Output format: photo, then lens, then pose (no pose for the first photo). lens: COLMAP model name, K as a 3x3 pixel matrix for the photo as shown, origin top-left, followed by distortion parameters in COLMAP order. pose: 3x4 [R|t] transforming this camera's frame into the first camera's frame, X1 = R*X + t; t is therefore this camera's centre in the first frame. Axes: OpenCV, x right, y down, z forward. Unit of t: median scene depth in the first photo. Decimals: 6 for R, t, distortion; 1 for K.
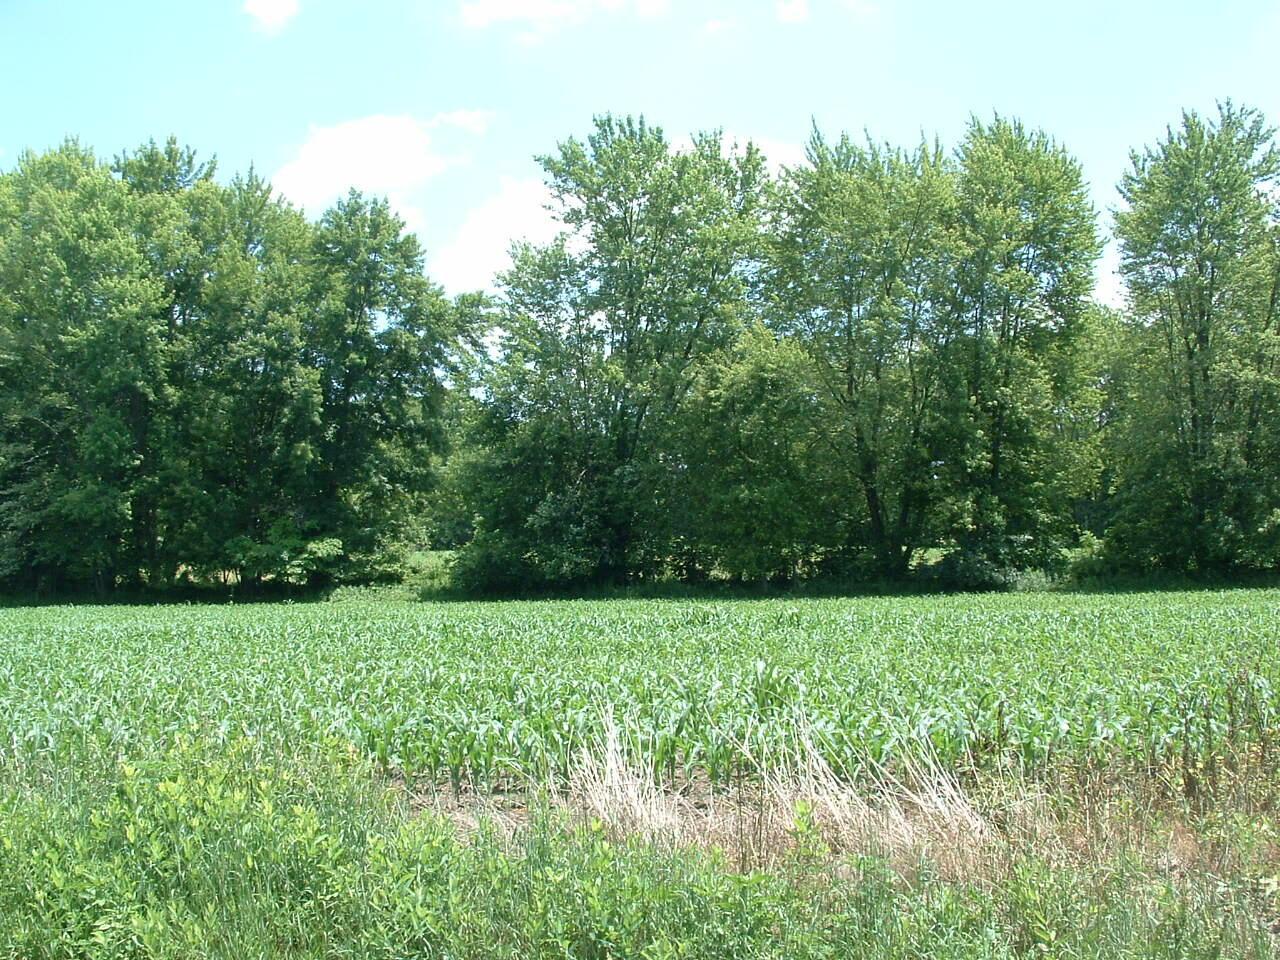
lens RADIAL K [[1468.5, 0, 640.0], [0, 1468.5, 480.0], [0, 0, 1]] dist [-0.137072, -0.005610]
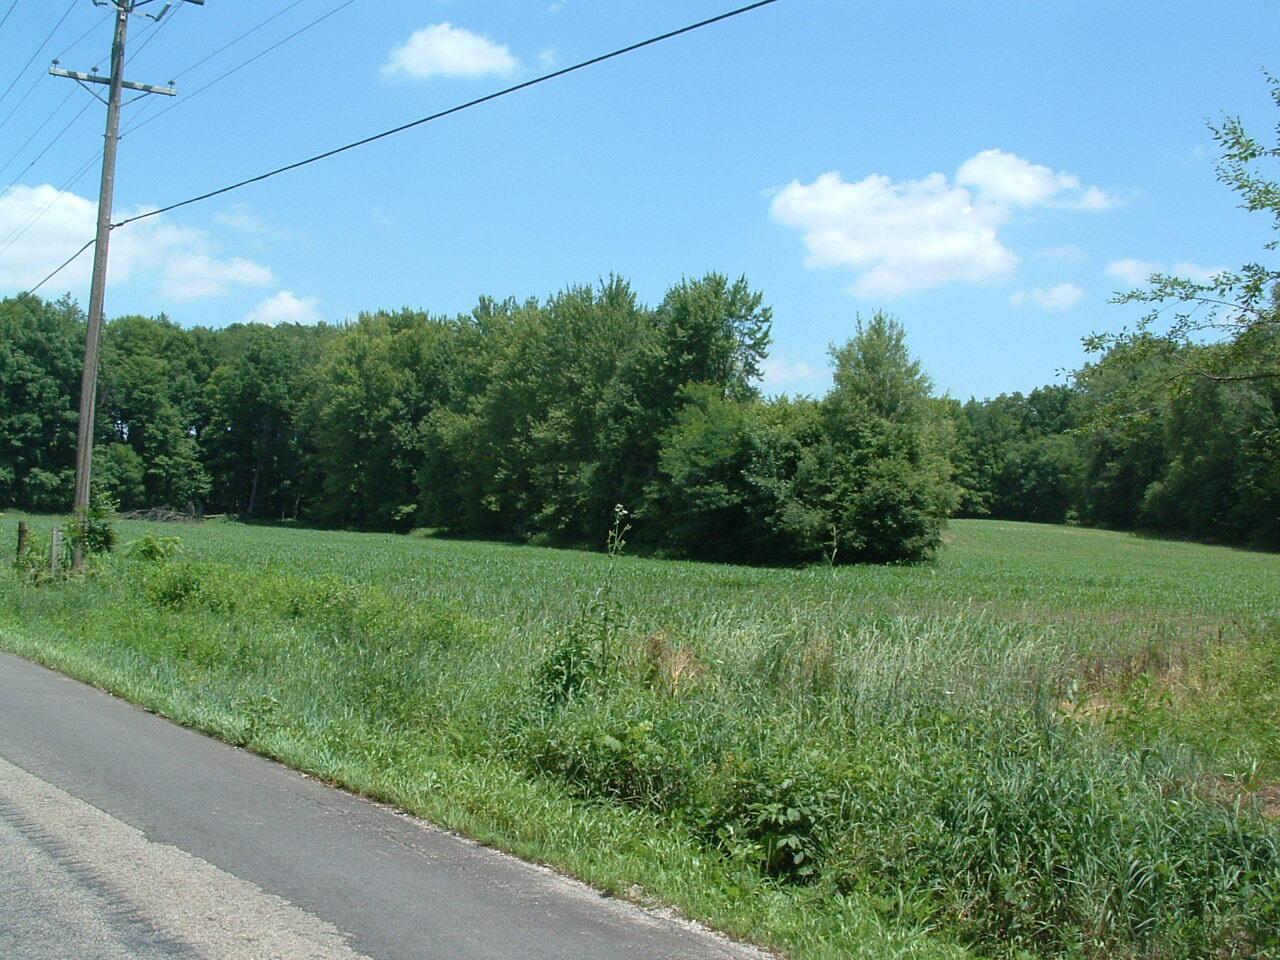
lens RADIAL K [[1468.5, 0, 640.0], [0, 1468.5, 480.0], [0, 0, 1]] dist [-0.137072, -0.005610]
pose [[0.700619, 0.027770, -0.712995, 1.553210], [-0.010949, 0.999543, 0.028172, -0.059316], [0.713452, -0.011932, 0.700603, -0.258010]]
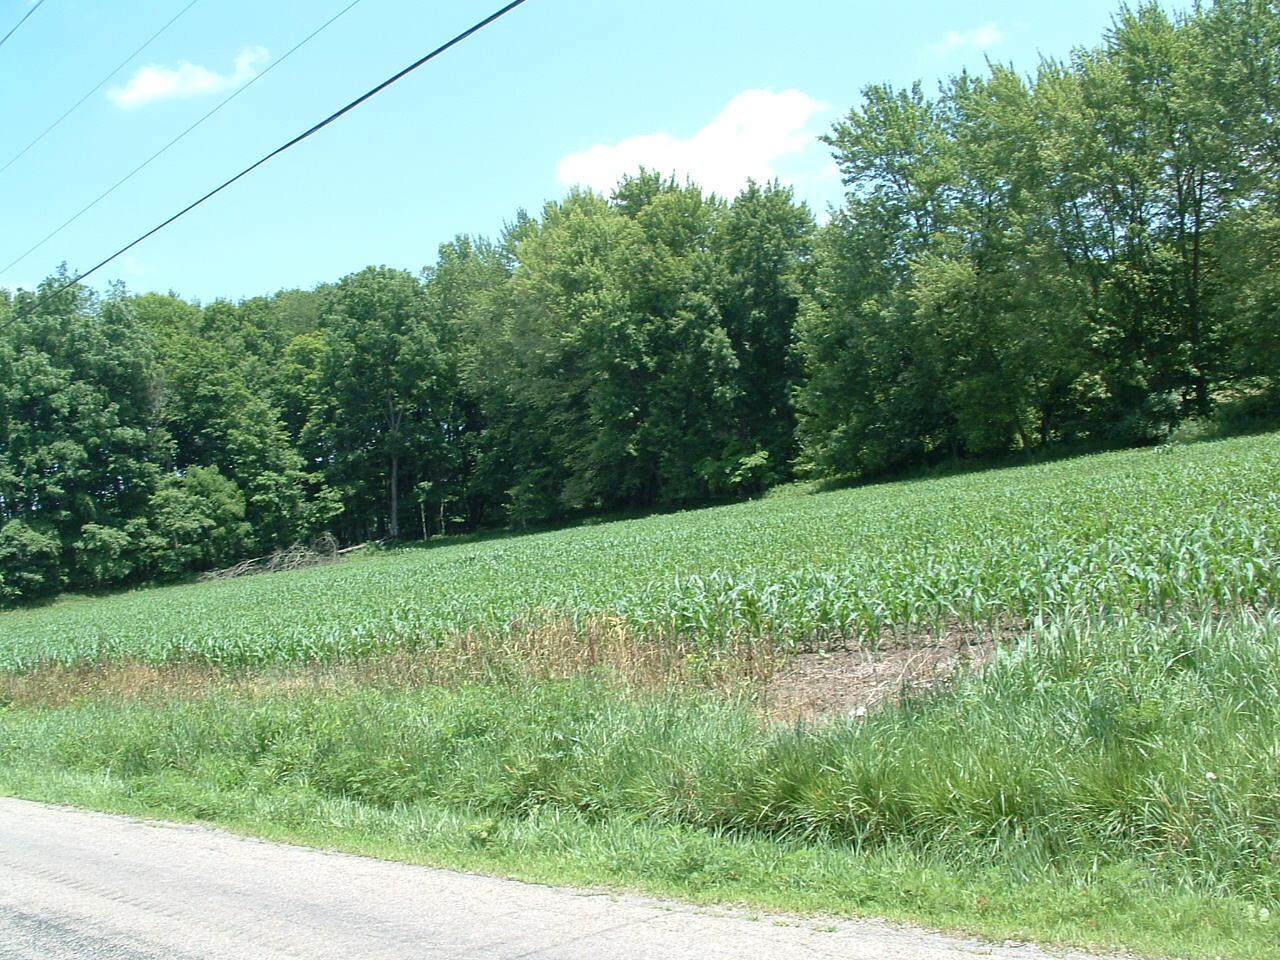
lens RADIAL K [[1468.5, 0, 640.0], [0, 1468.5, 480.0], [0, 0, 1]] dist [-0.137072, -0.005610]
pose [[0.762224, -0.104527, -0.638818, 0.563498], [0.174796, 0.983451, 0.047645, -0.017353], [0.623266, -0.147979, 0.767881, -0.100215]]
